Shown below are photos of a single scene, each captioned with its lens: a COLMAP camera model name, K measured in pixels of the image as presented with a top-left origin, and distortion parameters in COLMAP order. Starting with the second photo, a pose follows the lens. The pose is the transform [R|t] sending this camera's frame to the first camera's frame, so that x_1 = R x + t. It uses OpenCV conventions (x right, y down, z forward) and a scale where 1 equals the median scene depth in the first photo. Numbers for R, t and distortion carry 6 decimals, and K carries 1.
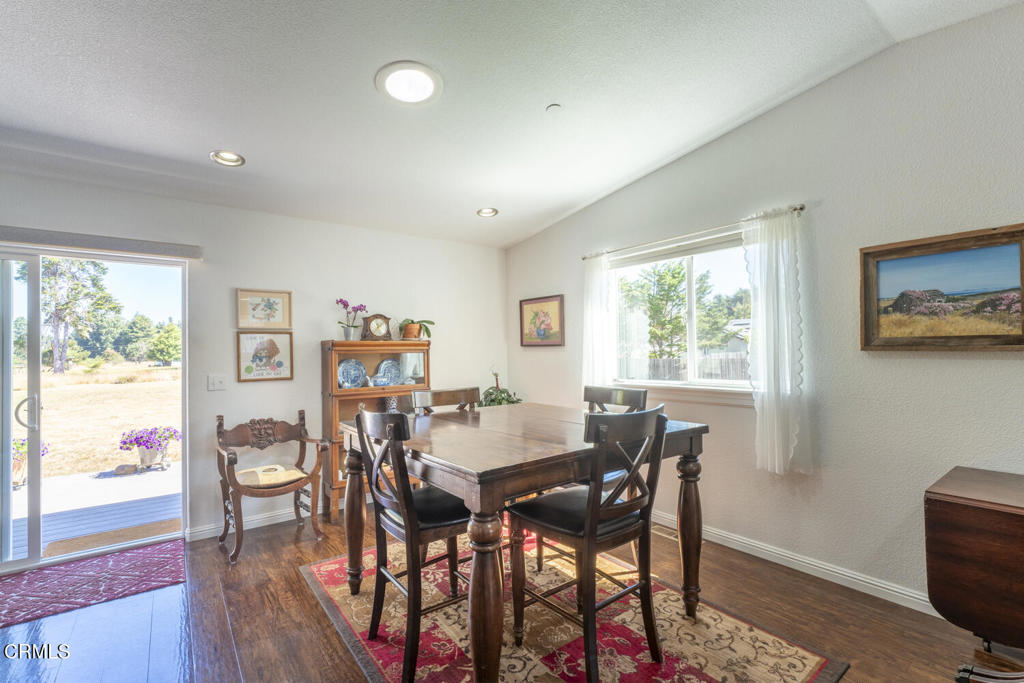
lens RADIAL K [[454.9, 0, 511.8], [0, 454.9, 345.9], [0, 0, 1]] dist [-0.001560, -0.000178]
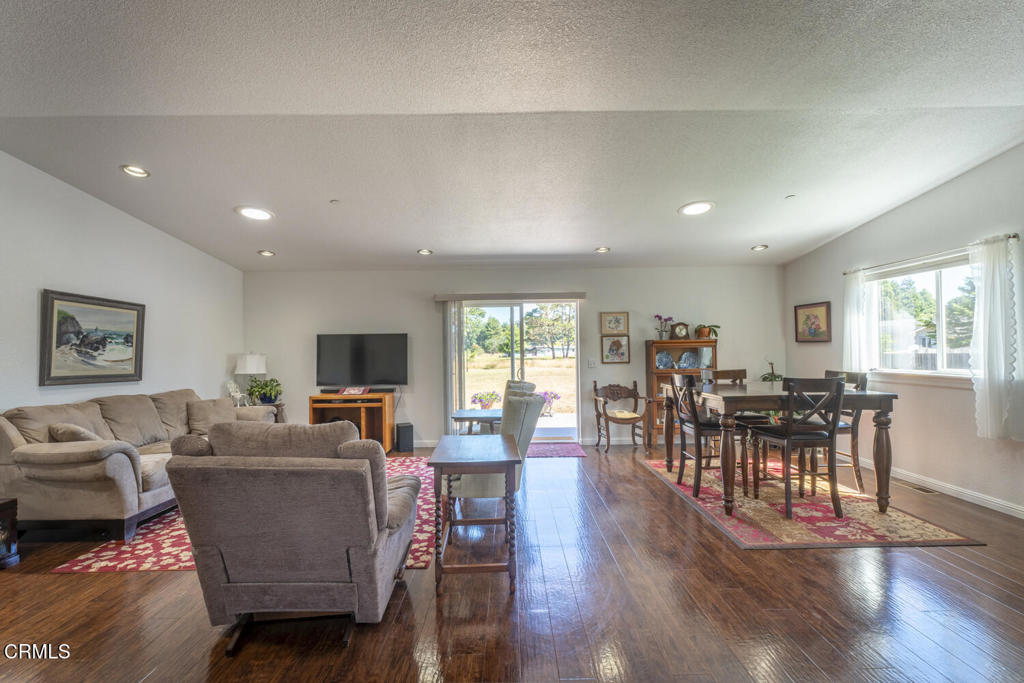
lens RADIAL K [[454.9, 0, 511.8], [0, 454.9, 345.9], [0, 0, 1]] dist [-0.001560, -0.000178]
pose [[0.802478, -0.001515, -0.596679, 0.187015], [0.009832, 0.999895, 0.010685, -0.013269], [0.596600, -0.014441, 0.802409, -0.648493]]
